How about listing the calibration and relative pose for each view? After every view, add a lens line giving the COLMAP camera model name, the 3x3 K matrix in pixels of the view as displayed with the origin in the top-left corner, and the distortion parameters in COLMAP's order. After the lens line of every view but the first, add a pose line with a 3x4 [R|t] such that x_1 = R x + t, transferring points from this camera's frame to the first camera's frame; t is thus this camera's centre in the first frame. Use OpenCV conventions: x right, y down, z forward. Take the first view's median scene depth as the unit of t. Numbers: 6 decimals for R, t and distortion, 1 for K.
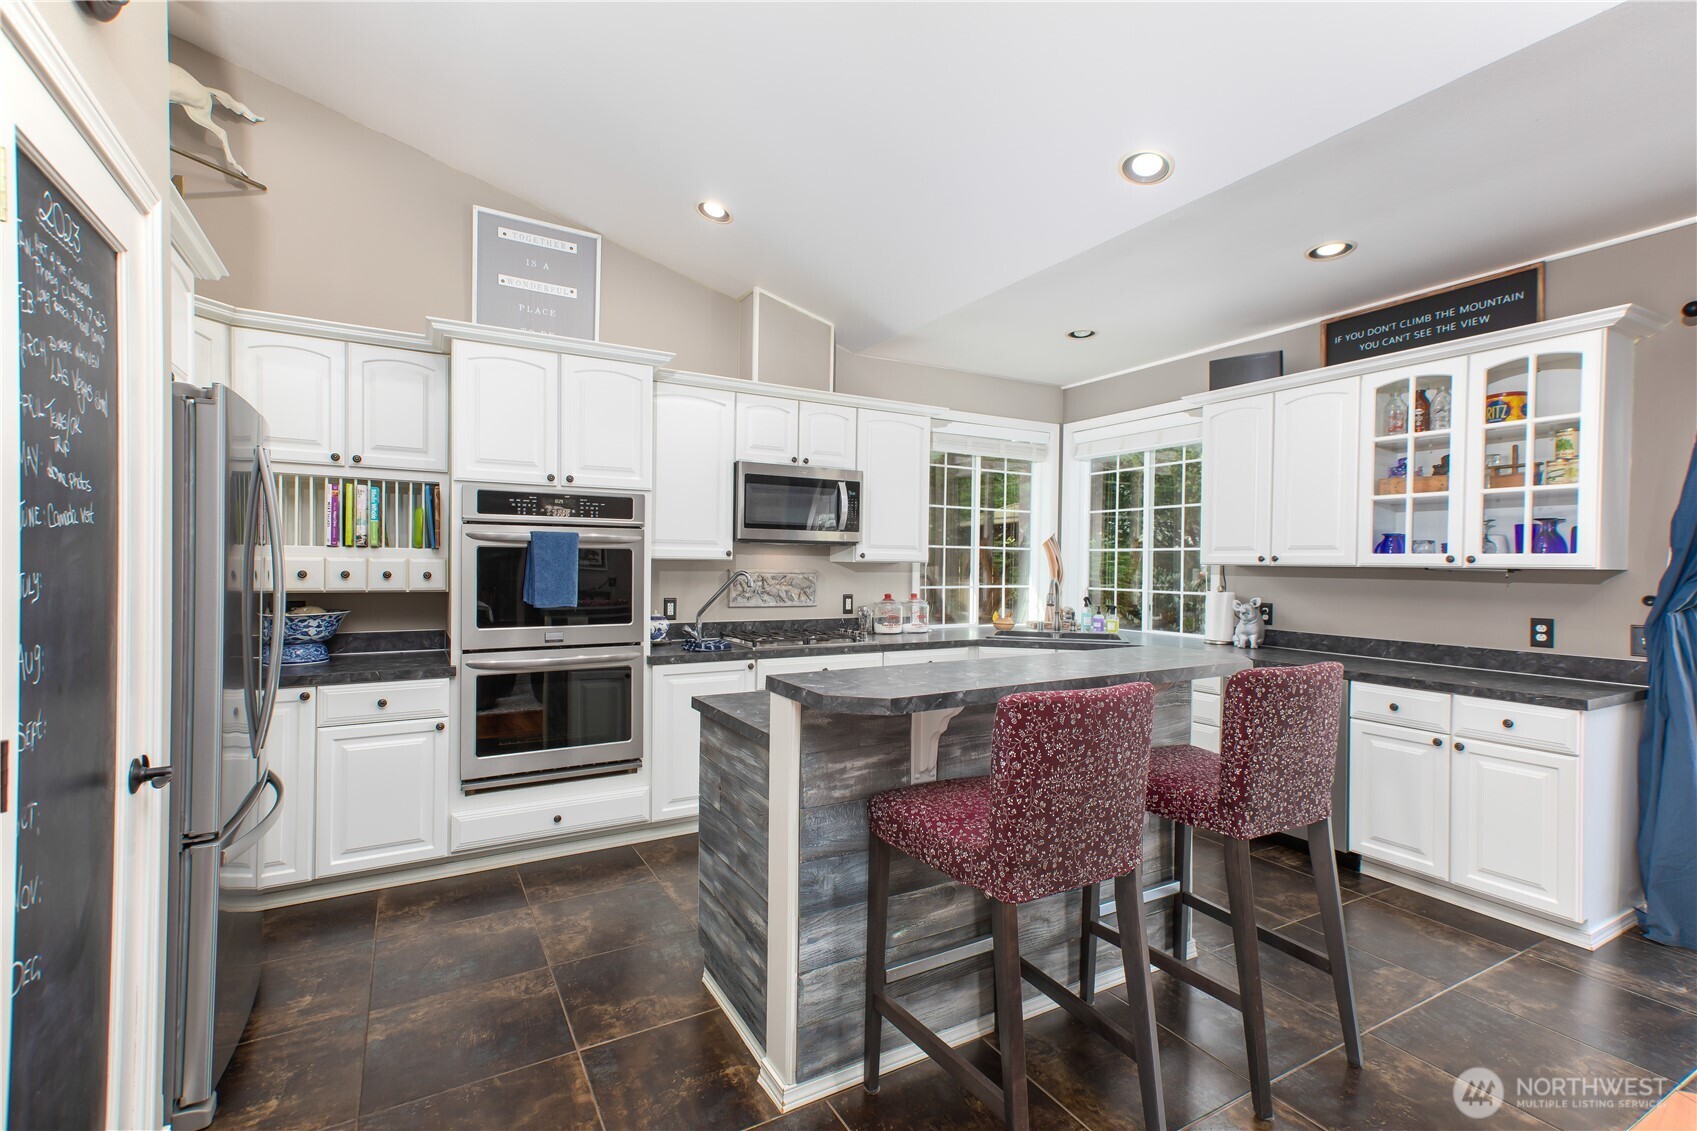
lens RADIAL K [[772.3, 0, 848.5], [0, 772.3, 565.5], [0, 0, 1]] dist [-0.000401, 0.000411]
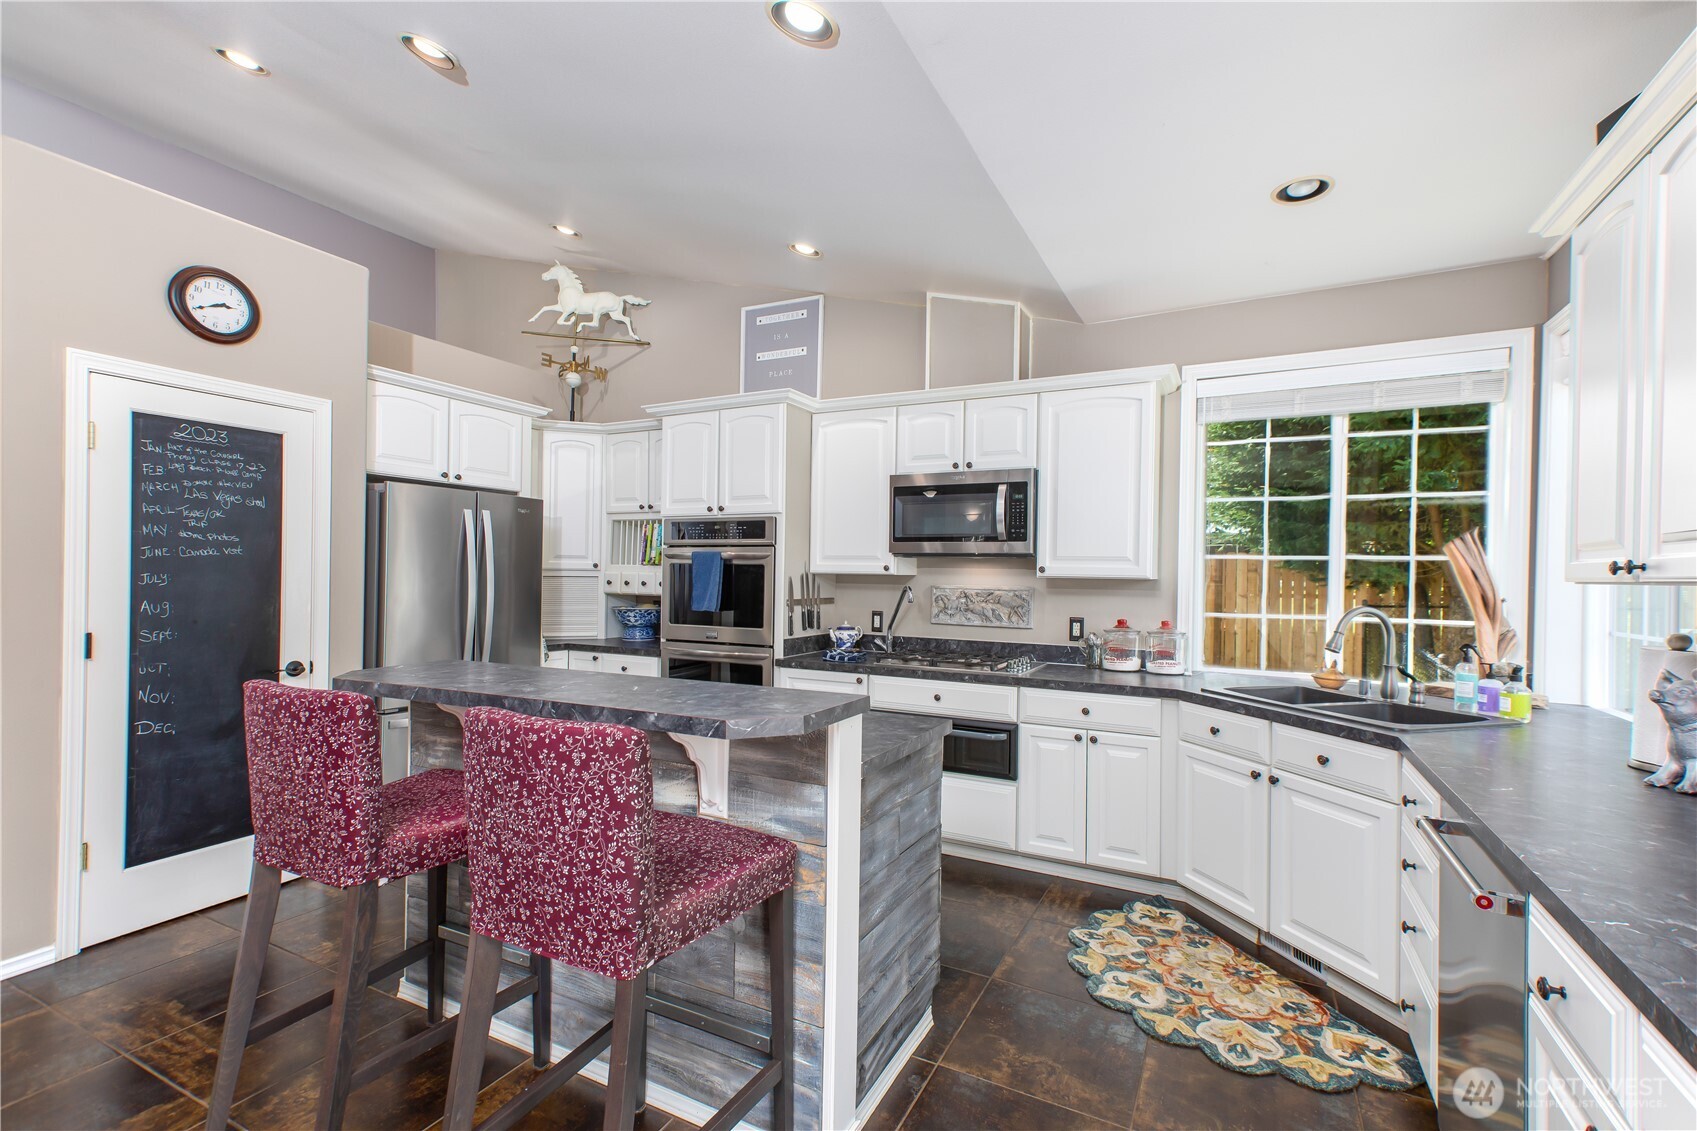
lens RADIAL K [[742.1, 0, 848.5], [0, 742.1, 565.5], [0, 0, 1]] dist [-0.000755, 0.000004]
pose [[0.534753, -0.013090, -0.844907, 0.669044], [-0.012751, 0.999641, -0.023557, 0.004954], [0.844912, 0.023371, 0.534394, 0.469748]]
